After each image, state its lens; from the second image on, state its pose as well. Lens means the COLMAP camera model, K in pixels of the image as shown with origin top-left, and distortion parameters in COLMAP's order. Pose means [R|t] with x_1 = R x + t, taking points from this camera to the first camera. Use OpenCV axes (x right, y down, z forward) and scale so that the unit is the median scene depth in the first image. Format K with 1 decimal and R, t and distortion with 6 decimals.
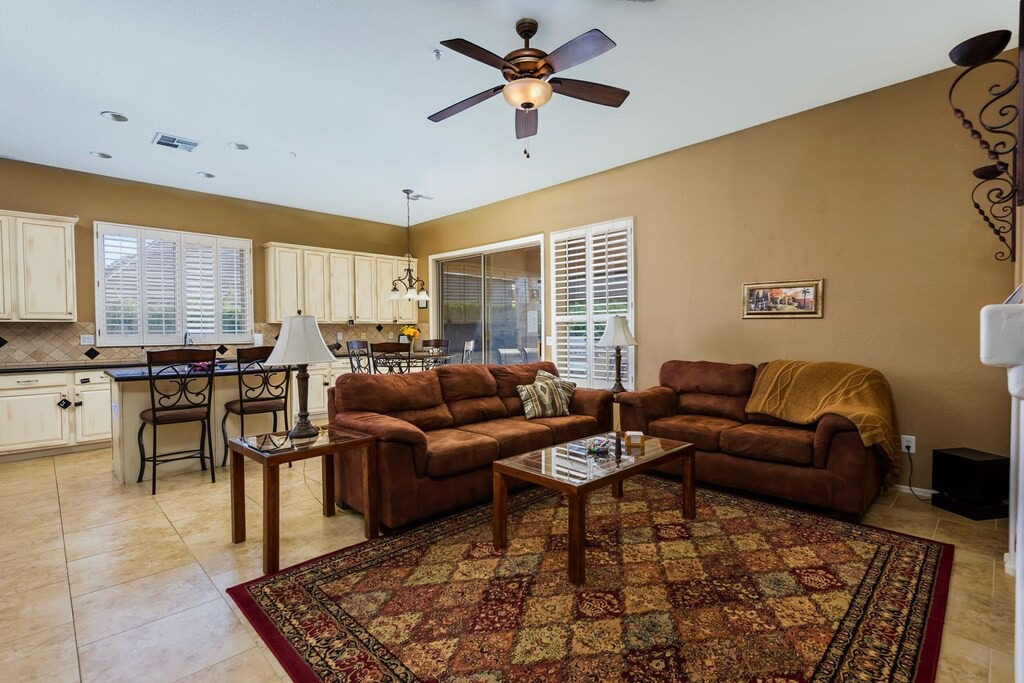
lens RADIAL K [[479.6, 0, 512.0], [0, 479.6, 341.5], [0, 0, 1]] dist [0.007428, -0.001323]
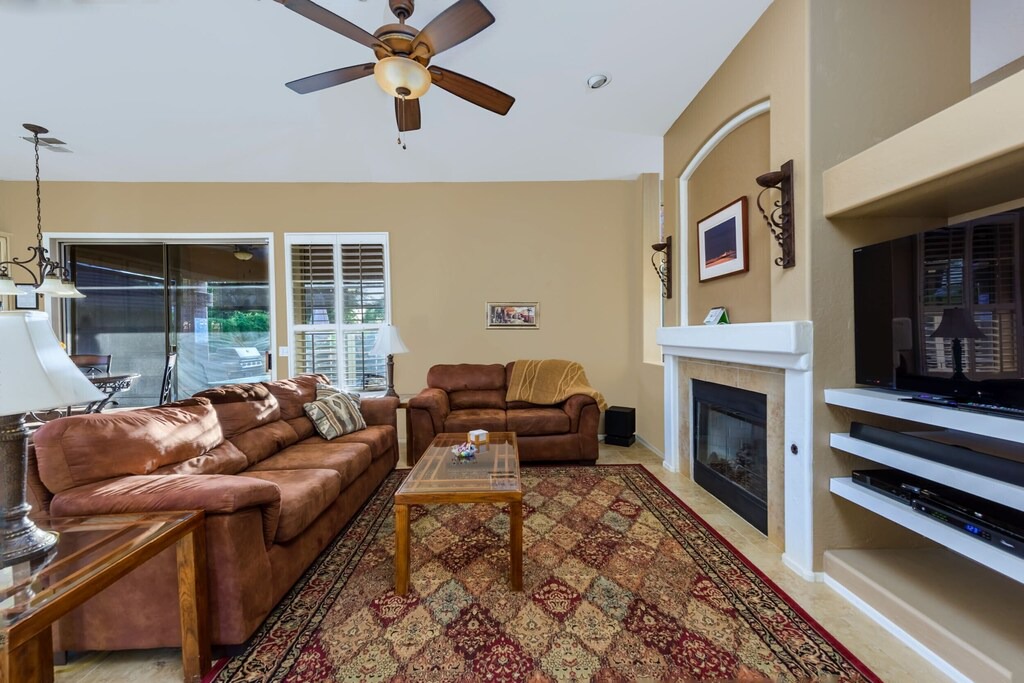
lens RADIAL K [[401.0, 0, 512.0], [0, 401.0, 341.5], [0, 0, 1]] dist [0.011449, -0.000593]
pose [[0.682278, -0.013838, 0.730962, -0.410017], [0.027664, 0.999593, -0.006898, -0.007933], [-0.730569, 0.024928, 0.682384, 0.357276]]
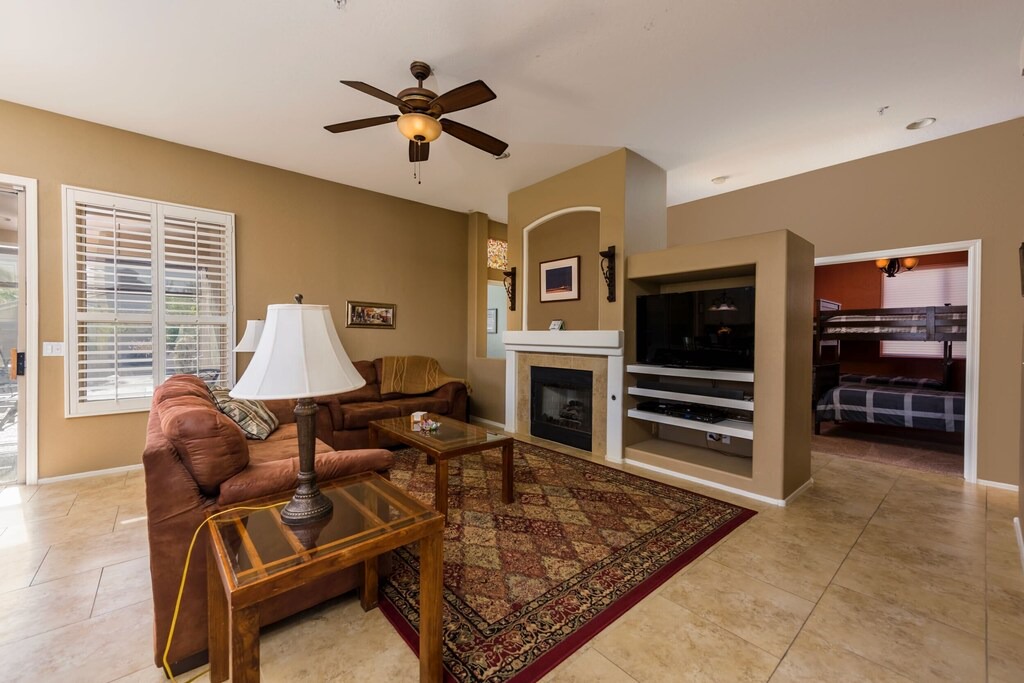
lens RADIAL K [[401.0, 0, 512.0], [0, 401.0, 341.5], [0, 0, 1]] dist [0.011449, -0.000593]
pose [[0.064512, -0.006634, 0.997895, -0.956455], [0.016453, 0.999849, 0.005584, -0.010821], [-0.997781, 0.016058, 0.064611, 0.764079]]
